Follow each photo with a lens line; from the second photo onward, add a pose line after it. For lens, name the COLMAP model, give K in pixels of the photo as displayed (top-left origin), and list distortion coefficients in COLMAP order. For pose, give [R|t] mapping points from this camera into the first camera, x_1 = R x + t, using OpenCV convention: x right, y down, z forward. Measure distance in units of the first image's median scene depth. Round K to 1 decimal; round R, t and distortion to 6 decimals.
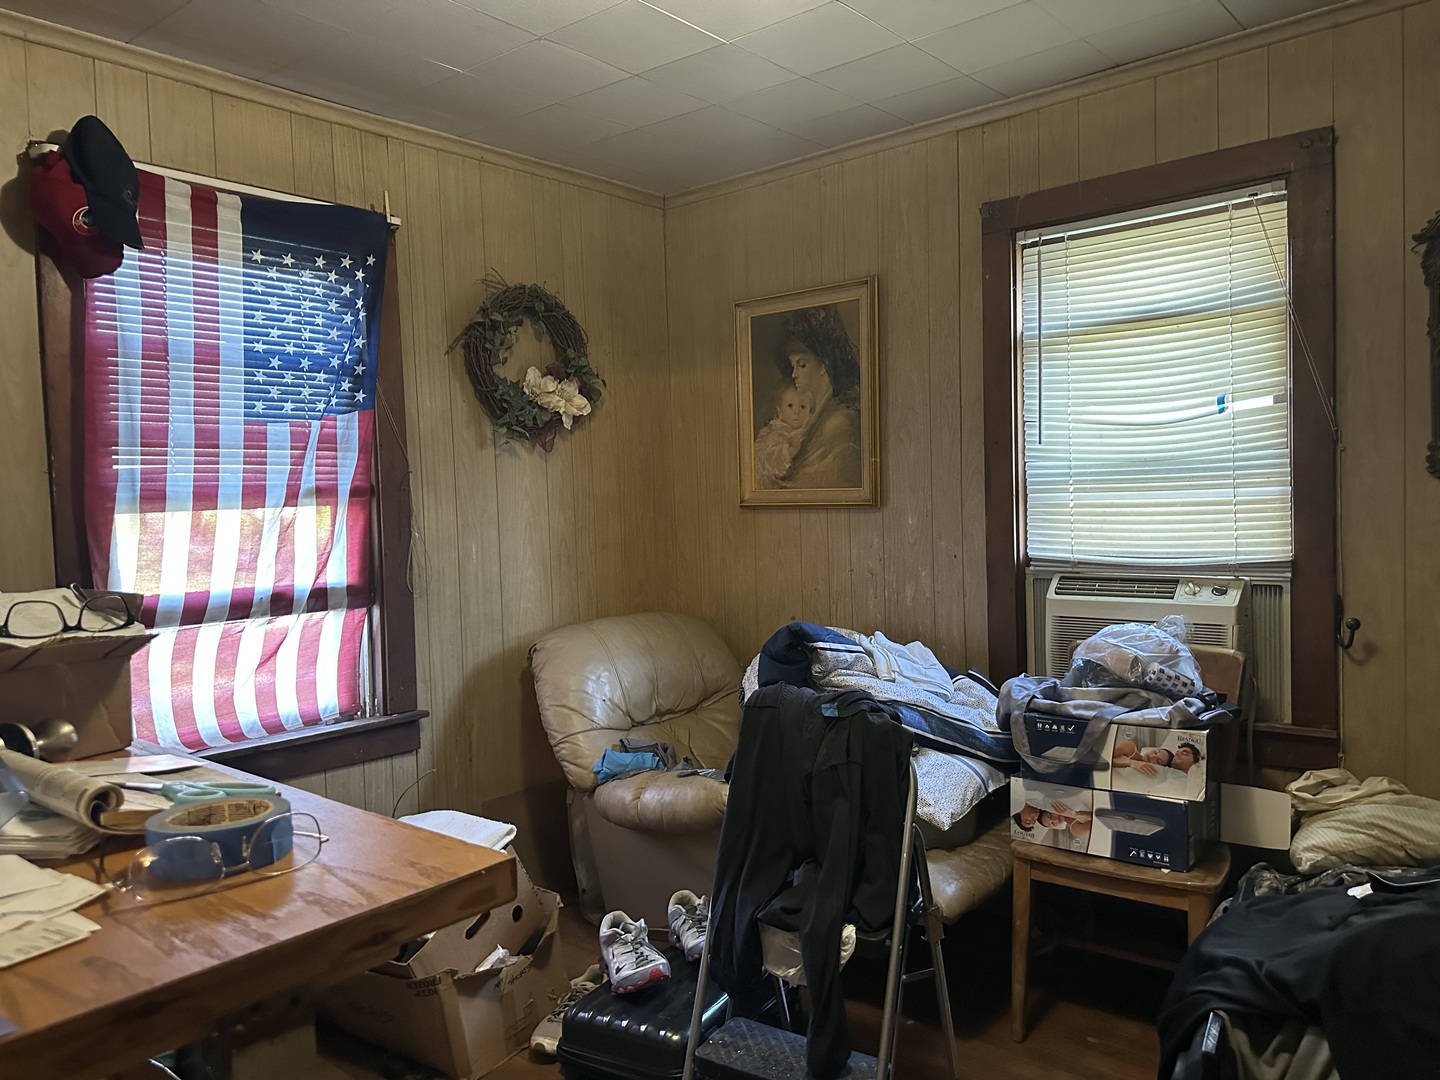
lens RADIAL K [[1020.9, 0, 720.0], [0, 1020.9, 542.9], [0, 0, 1]] dist [0.026657, -0.012981]
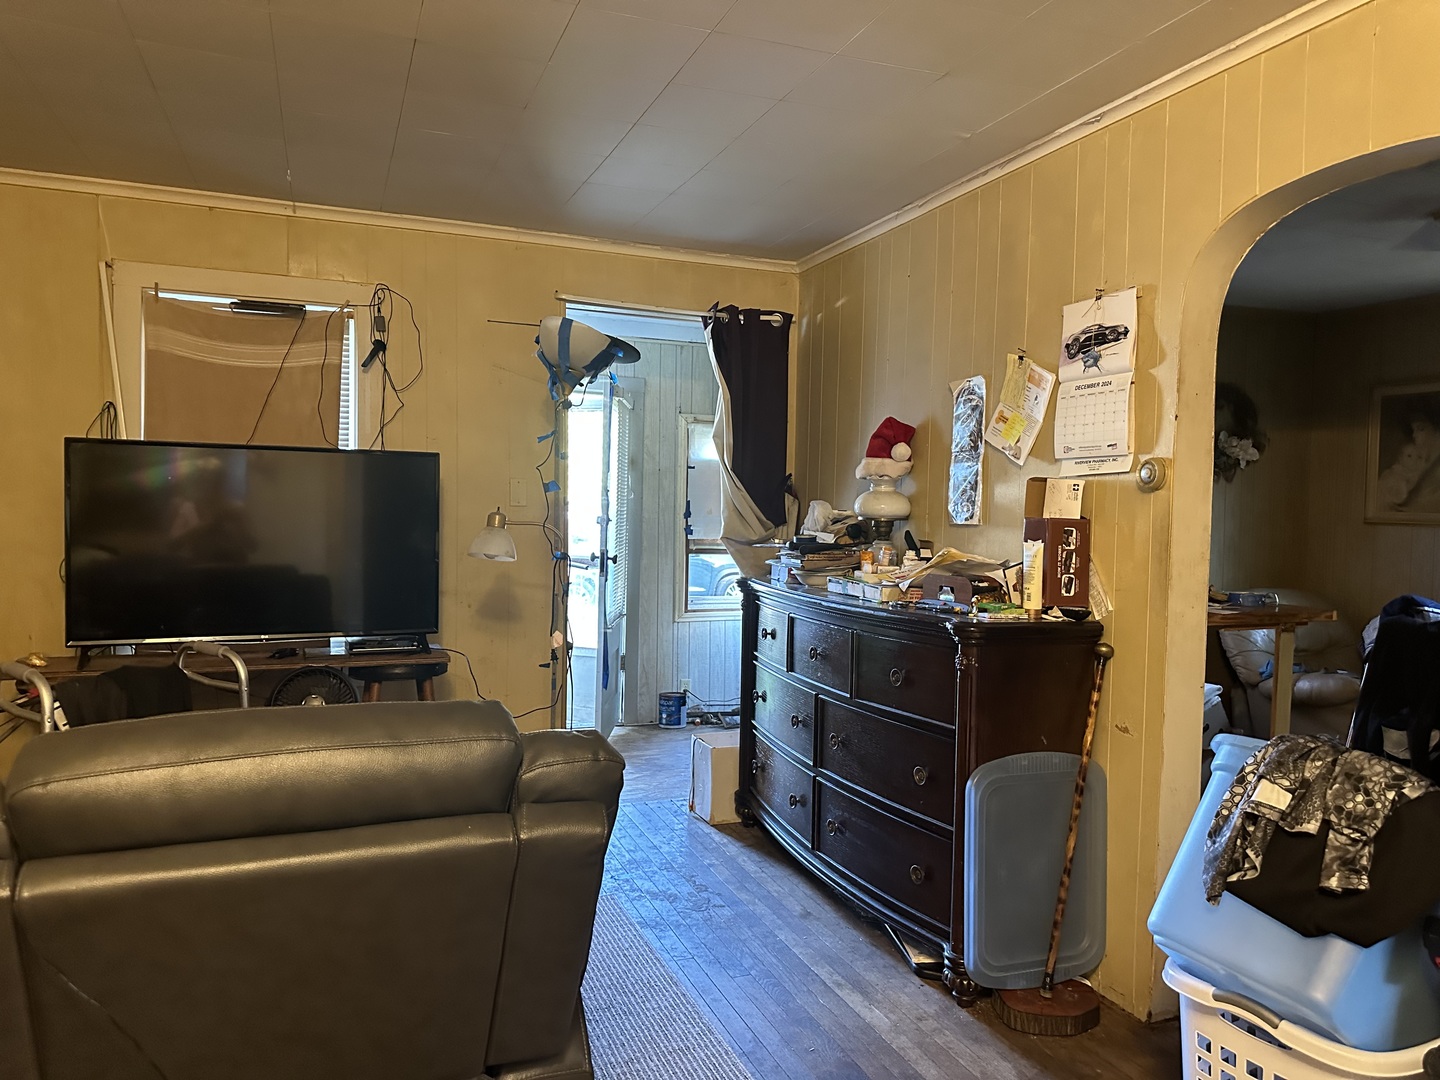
lens RADIAL K [[1020.9, 0, 720.7], [0, 1020.9, 509.4], [0, 0, 1]] dist [0.026657, -0.012981]
pose [[0.874916, 0.054838, -0.481160, -0.083502], [-0.063712, 0.997966, -0.002113, 0.009471], [0.480065, 0.032504, 0.876630, -0.802095]]
